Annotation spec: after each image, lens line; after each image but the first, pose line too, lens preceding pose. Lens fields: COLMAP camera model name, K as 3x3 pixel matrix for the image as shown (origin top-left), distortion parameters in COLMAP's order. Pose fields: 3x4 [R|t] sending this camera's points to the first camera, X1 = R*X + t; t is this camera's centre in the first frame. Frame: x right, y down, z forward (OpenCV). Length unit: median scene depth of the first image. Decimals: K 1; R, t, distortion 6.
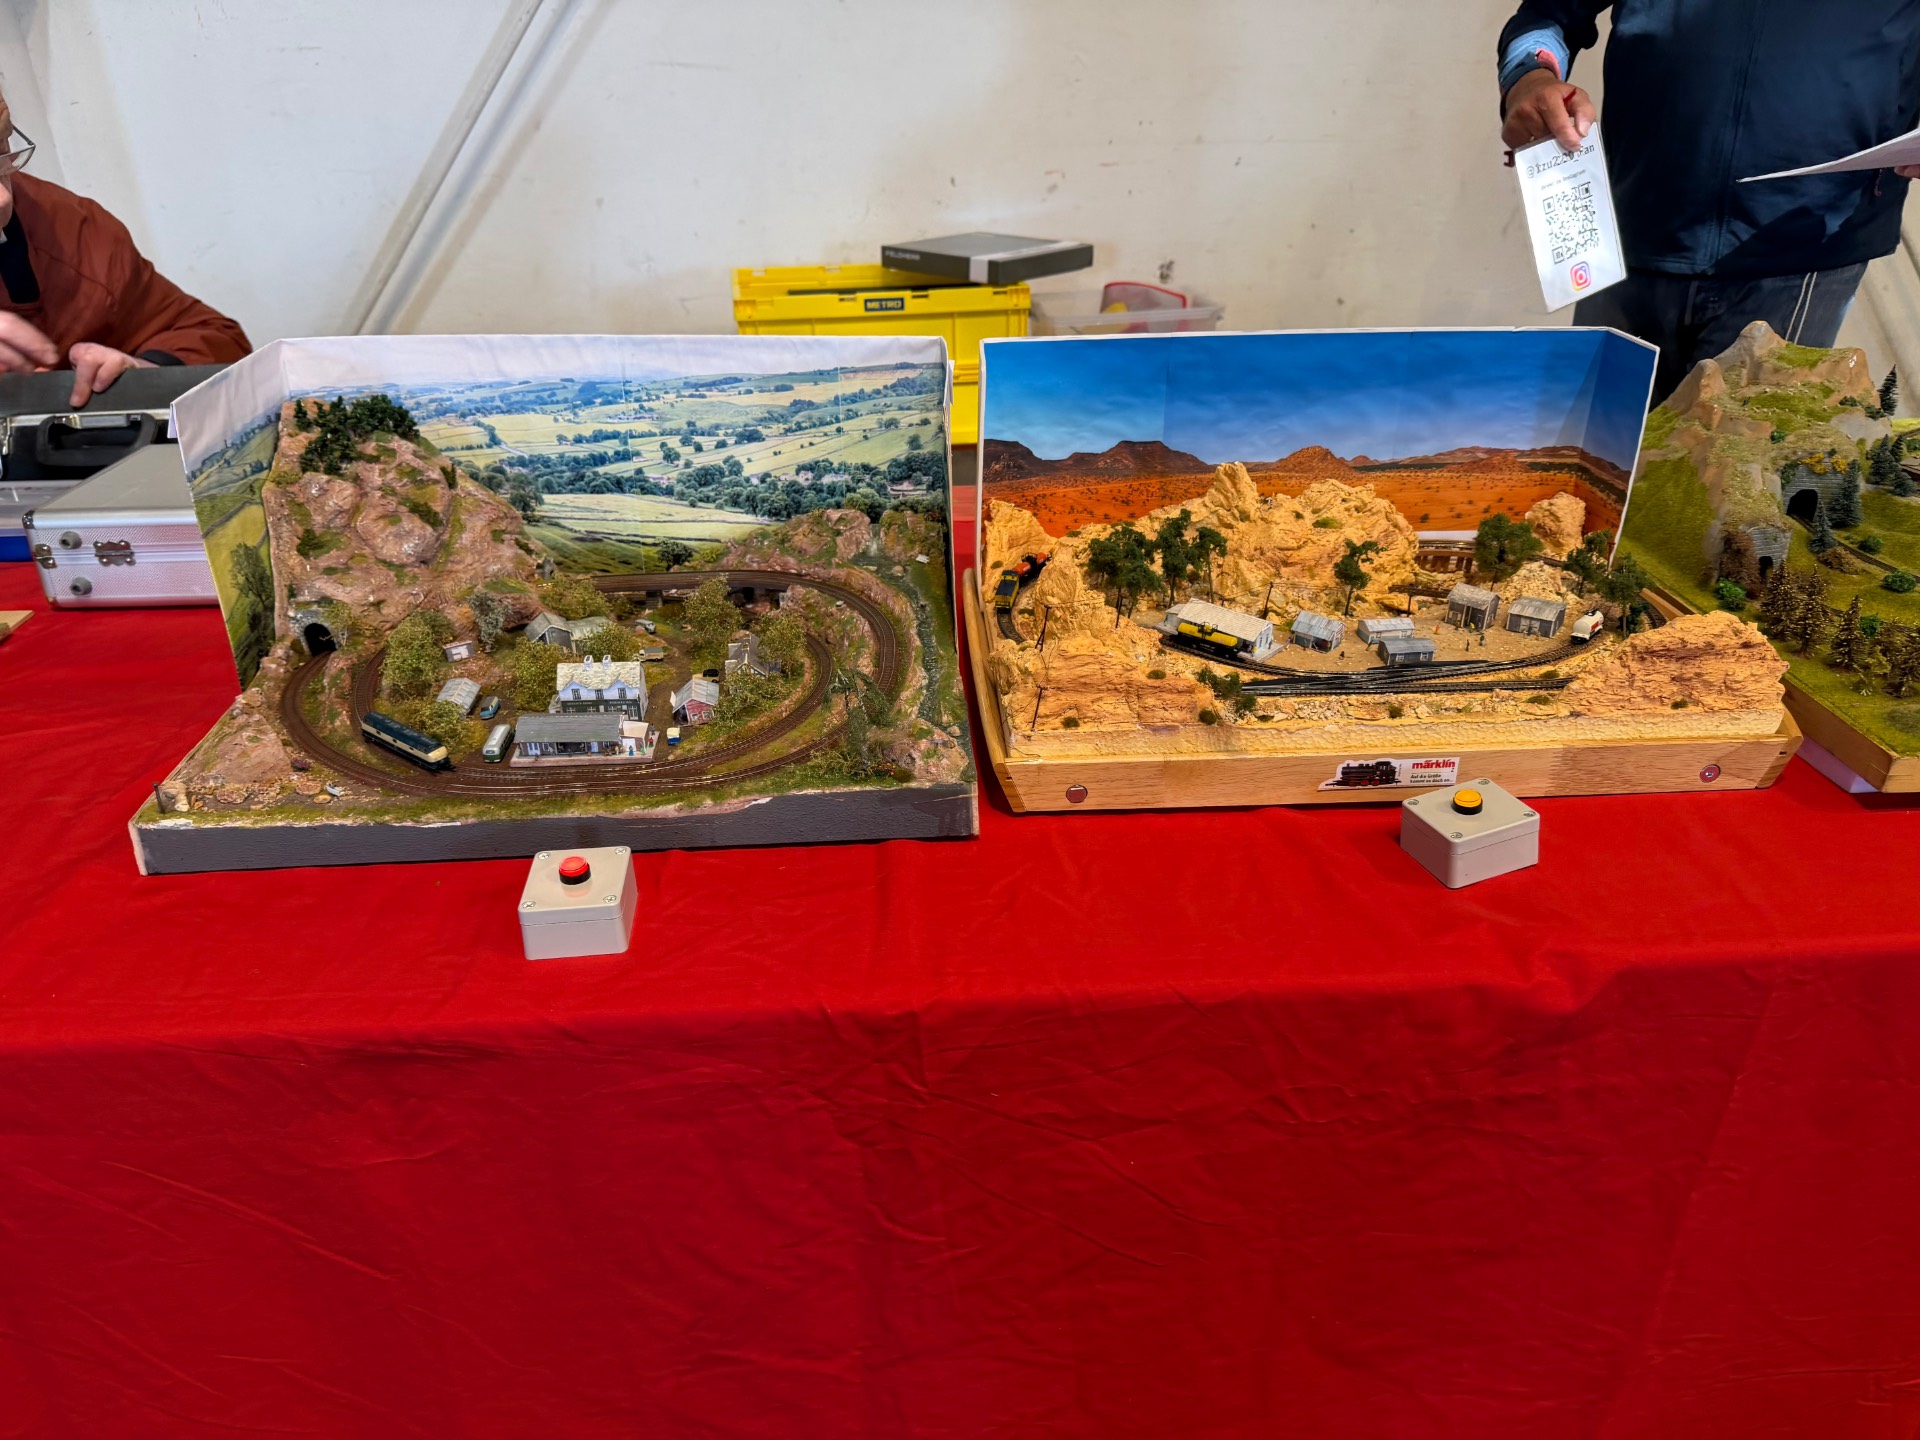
lens RADIAL K [[1405.8, 0, 960.0], [0, 1405.8, 720.0], [0, 0, 1]] dist [0.011261, -0.009891]
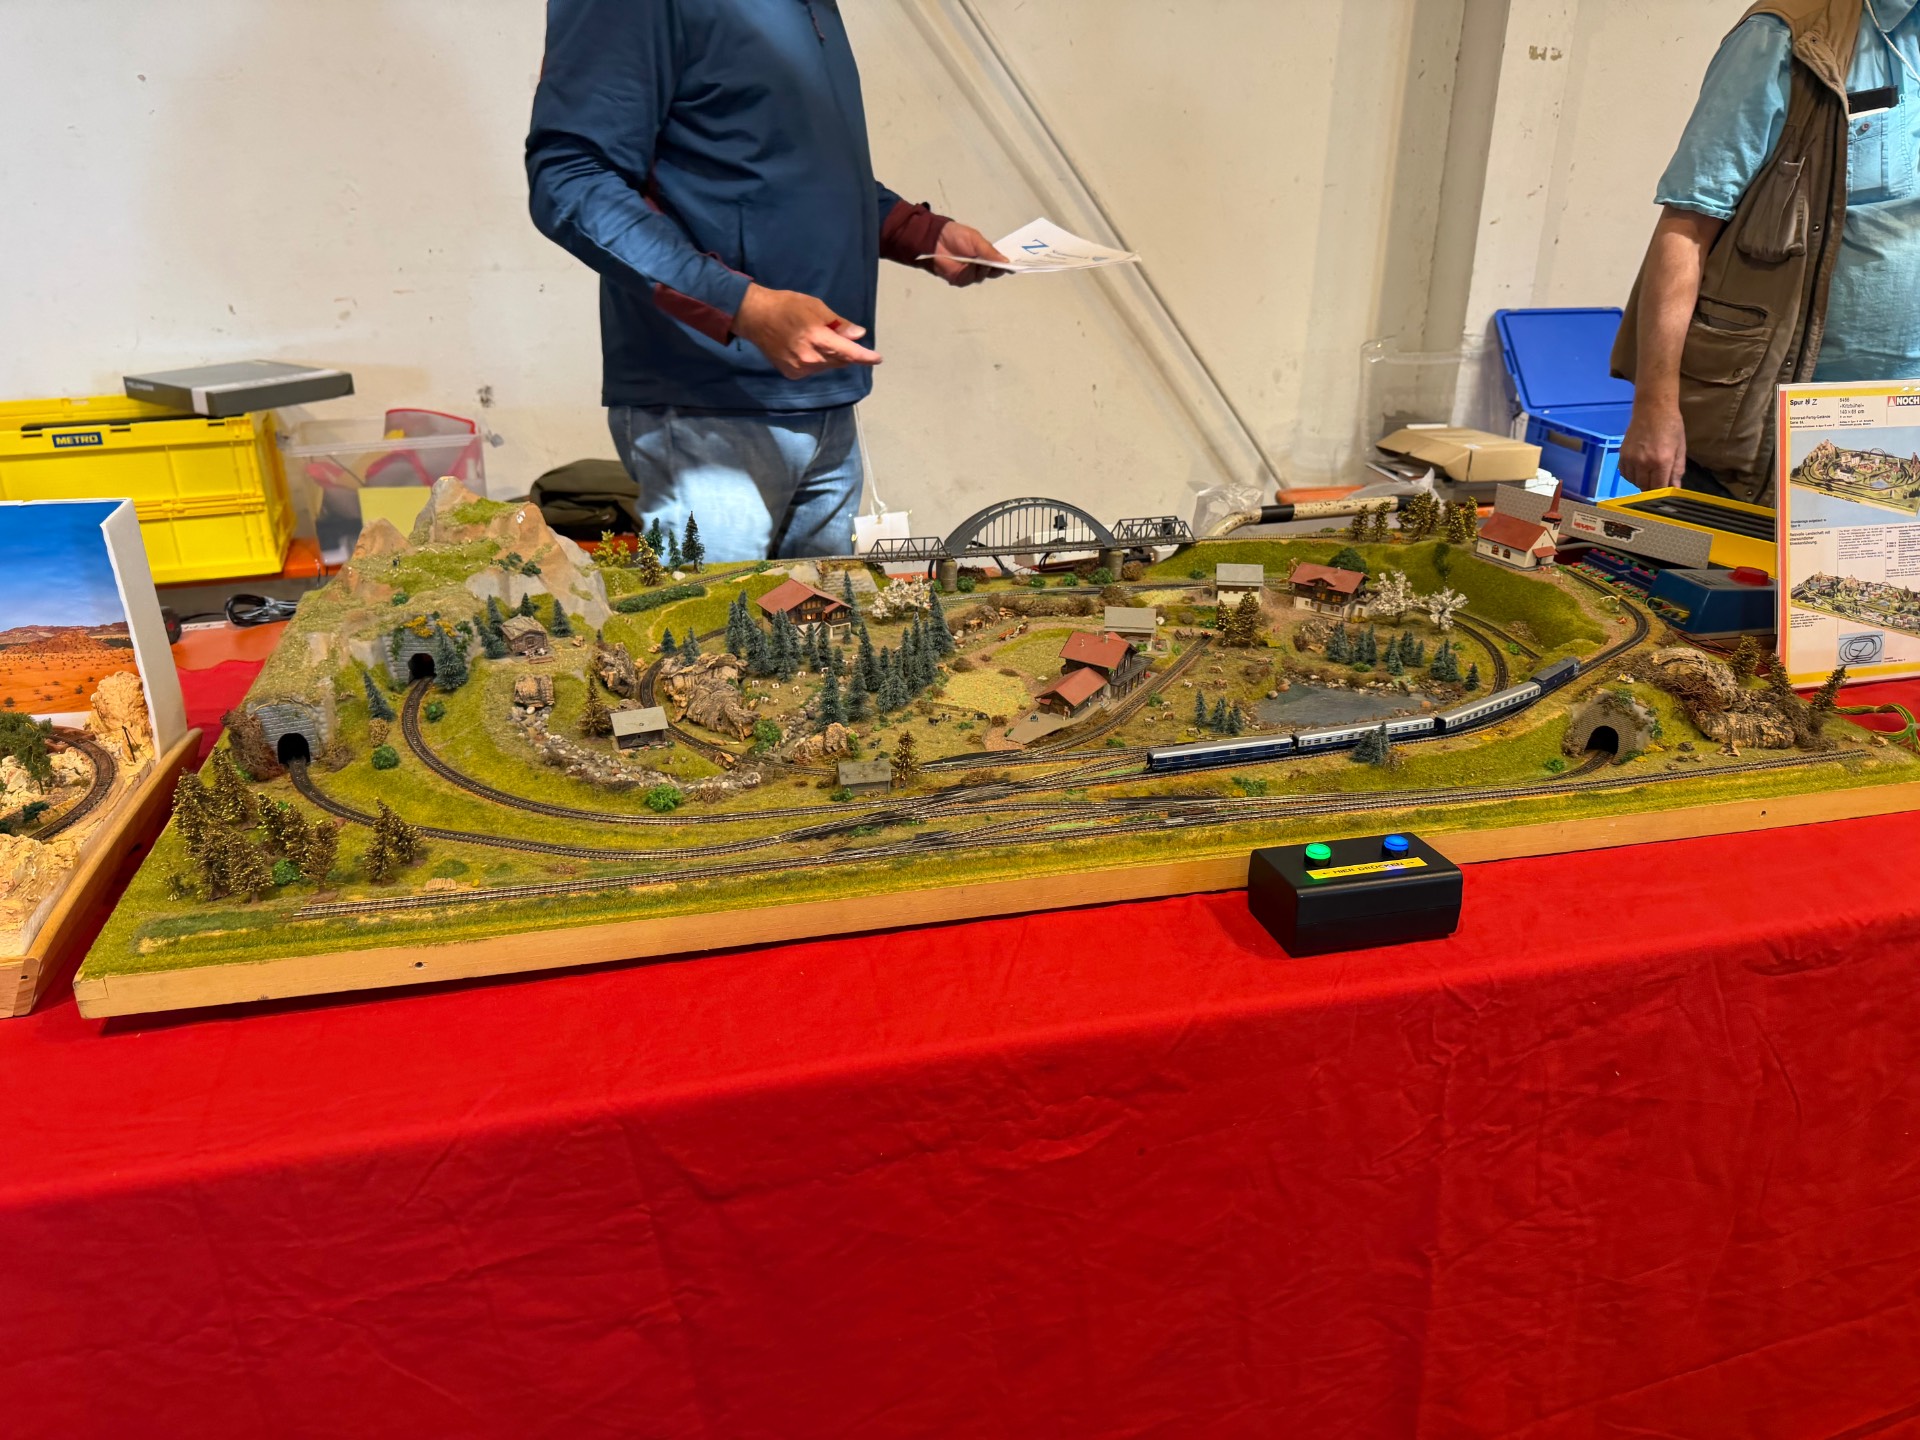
lens RADIAL K [[1328.3, 0, 962.5], [0, 1328.3, 755.3], [0, 0, 1]] dist [0.001256, -0.019492]
pose [[0.977022, -0.065358, 0.202871, 0.326342], [0.071341, 0.997202, -0.022316, -0.018842], [-0.200845, 0.036276, 0.978951, 0.009395]]
